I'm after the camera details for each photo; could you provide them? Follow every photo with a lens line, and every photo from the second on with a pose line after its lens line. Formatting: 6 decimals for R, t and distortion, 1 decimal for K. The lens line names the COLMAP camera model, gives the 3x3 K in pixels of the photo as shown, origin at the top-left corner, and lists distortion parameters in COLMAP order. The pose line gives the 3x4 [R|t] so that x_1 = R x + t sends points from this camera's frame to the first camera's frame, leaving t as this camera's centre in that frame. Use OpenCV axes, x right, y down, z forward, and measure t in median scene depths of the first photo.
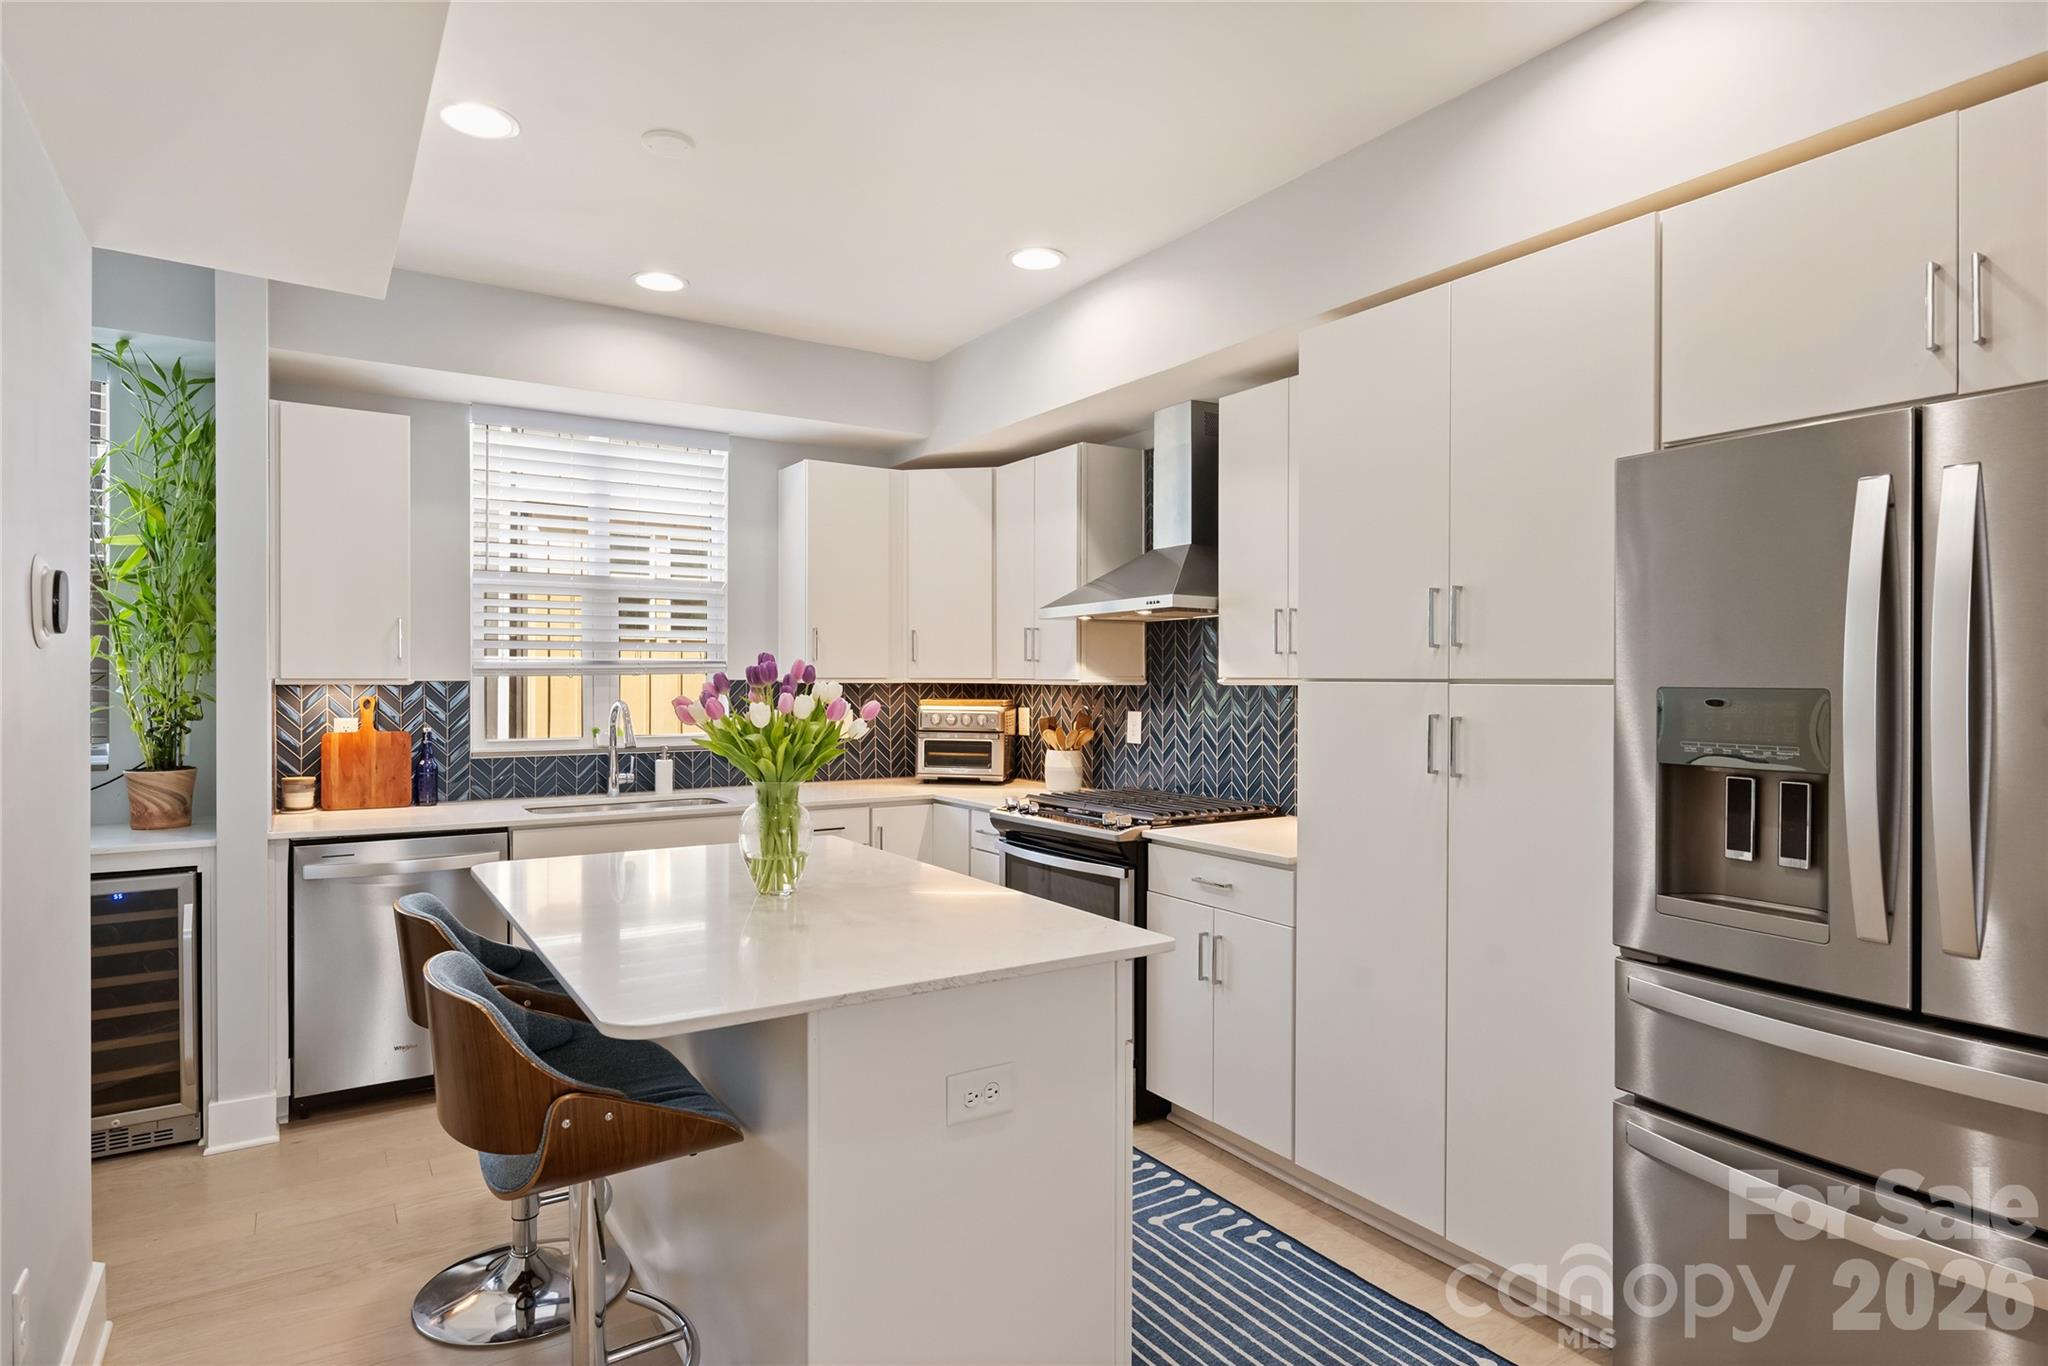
lens RADIAL K [[1087.8, 0, 1030.5], [0, 1087.8, 685.4], [0, 0, 1]] dist [-0.000478, -0.000372]
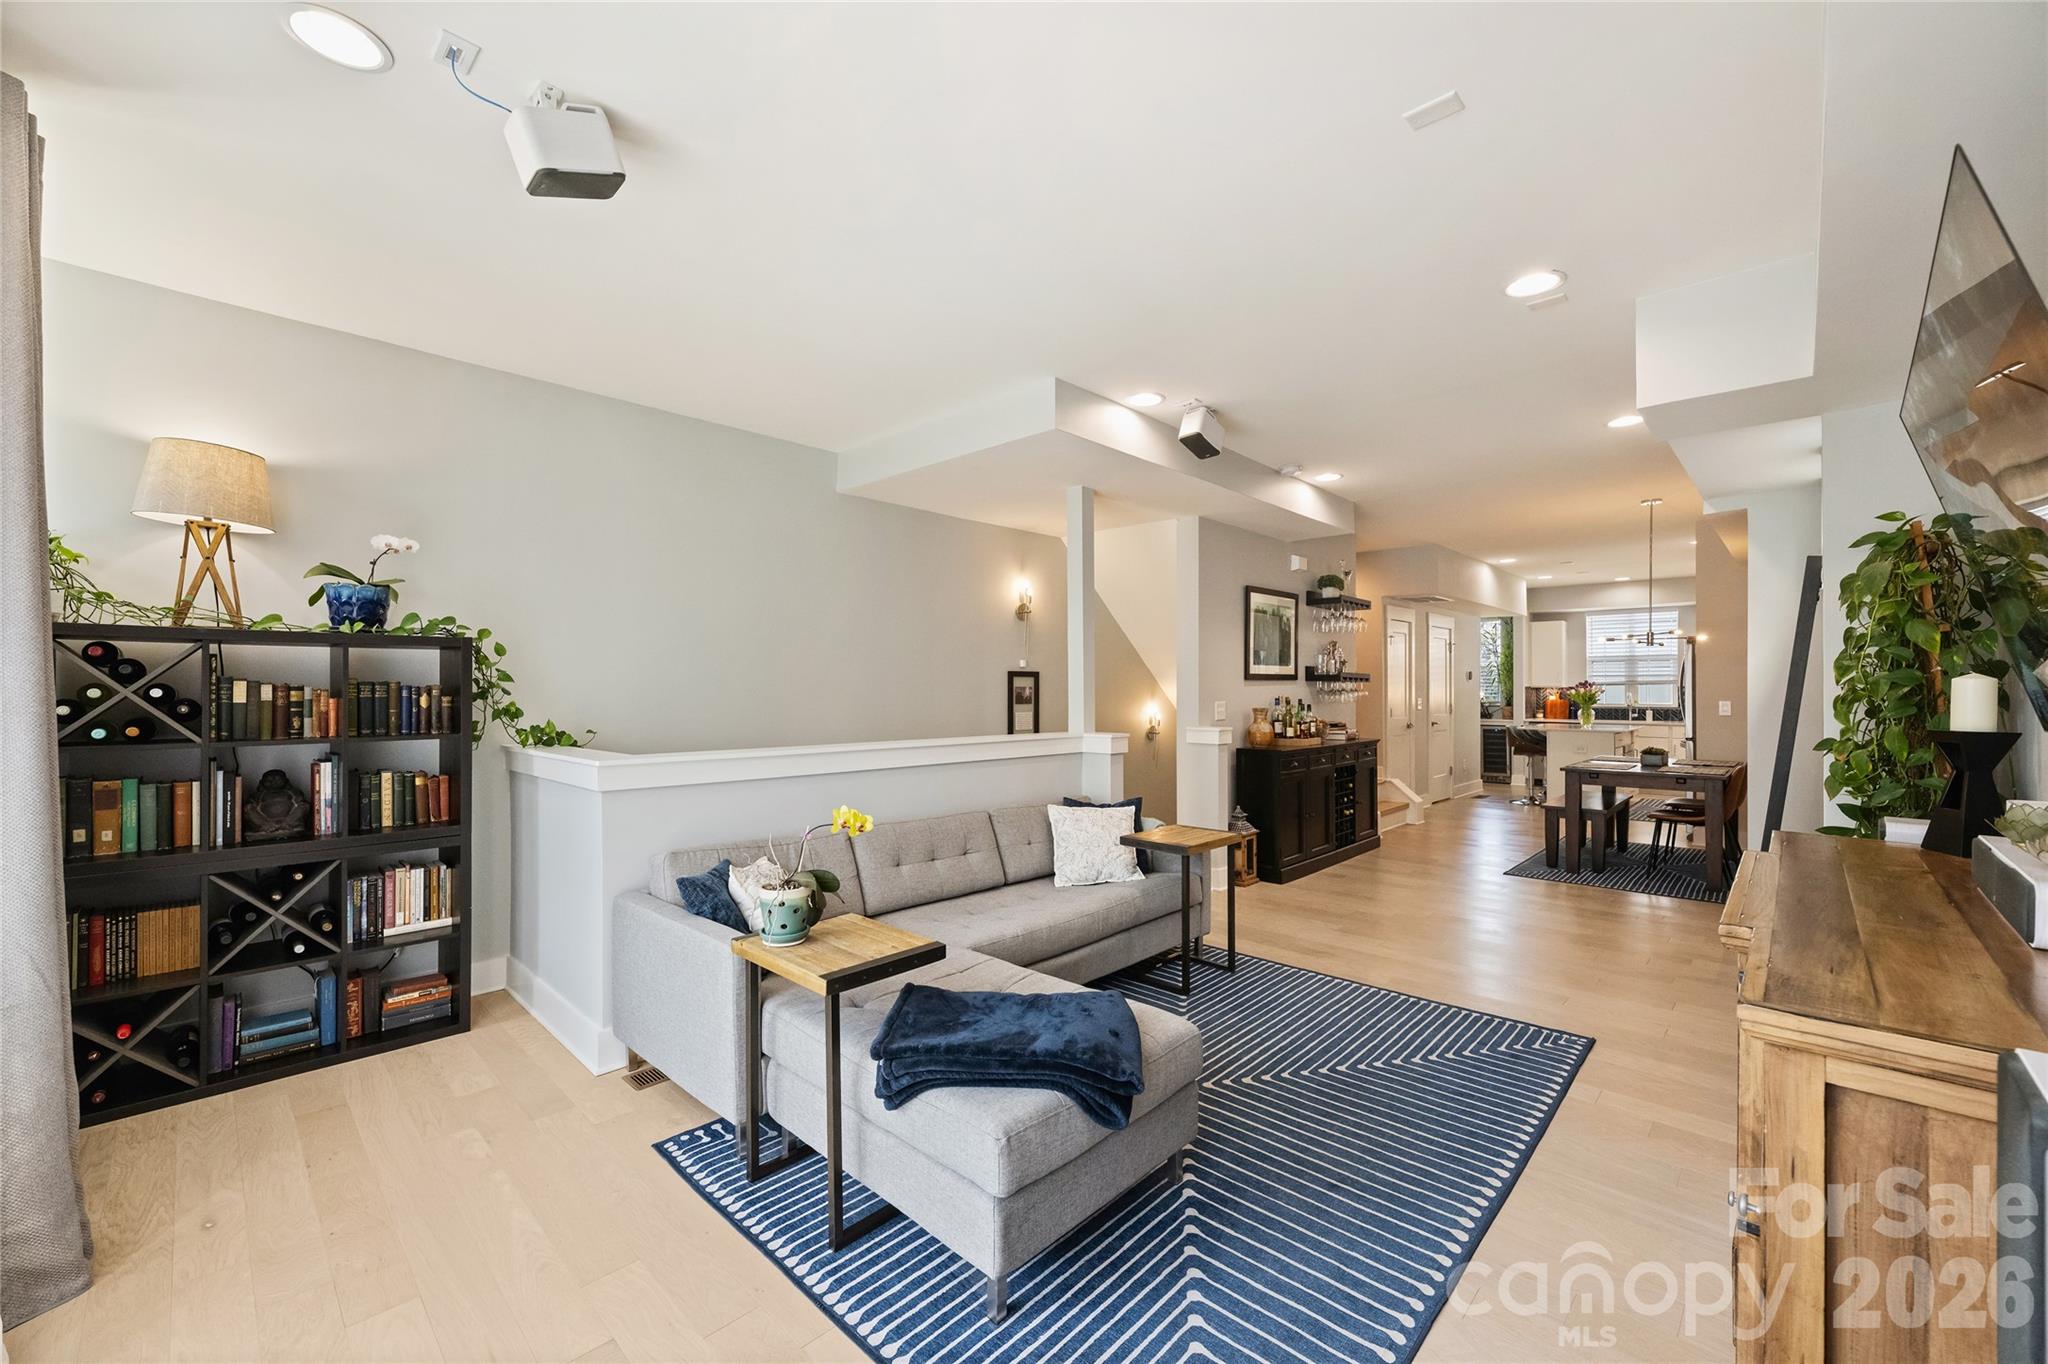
lens RADIAL K [[816.6, 0, 1027.7], [0, 816.6, 688.3], [0, 0, 1]] dist [0.022431, 0.000087]
pose [[0.227278, -0.005638, -0.973814, 1.686123], [-0.009508, 0.999923, -0.008008, 0.038936], [0.973784, 0.011079, 0.227207, -1.400238]]
